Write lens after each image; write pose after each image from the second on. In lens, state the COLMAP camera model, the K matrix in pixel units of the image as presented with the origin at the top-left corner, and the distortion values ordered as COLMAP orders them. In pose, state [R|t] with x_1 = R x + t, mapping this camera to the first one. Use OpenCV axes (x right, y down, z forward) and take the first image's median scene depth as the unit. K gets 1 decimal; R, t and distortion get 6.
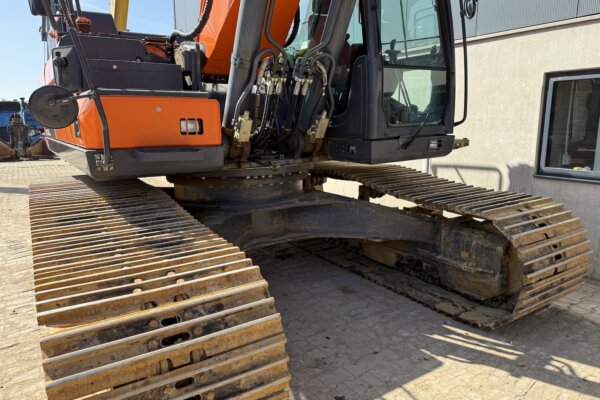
lens RADIAL K [[445.2, 0, 300.6], [0, 445.2, 200.0], [0, 0, 1]] dist [0.026708, -0.025727]
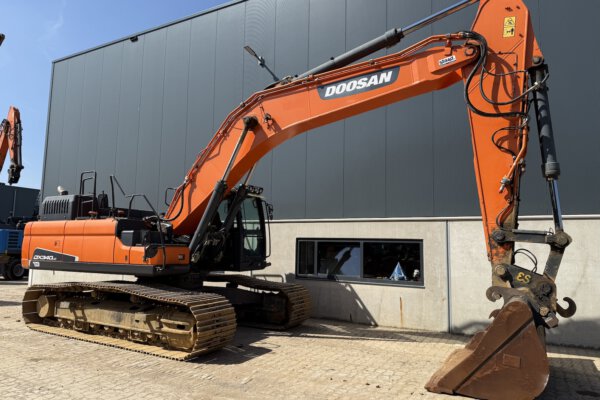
lens RADIAL K [[460.8, 0, 300.7], [0, 460.8, 201.8], [0, 0, 1]] dist [0.029207, -0.012696]
pose [[0.891724, 0.069253, 0.447249, -0.701765], [0.052694, 0.965615, -0.254579, 0.215367], [-0.449501, 0.250581, 0.857413, -1.479643]]
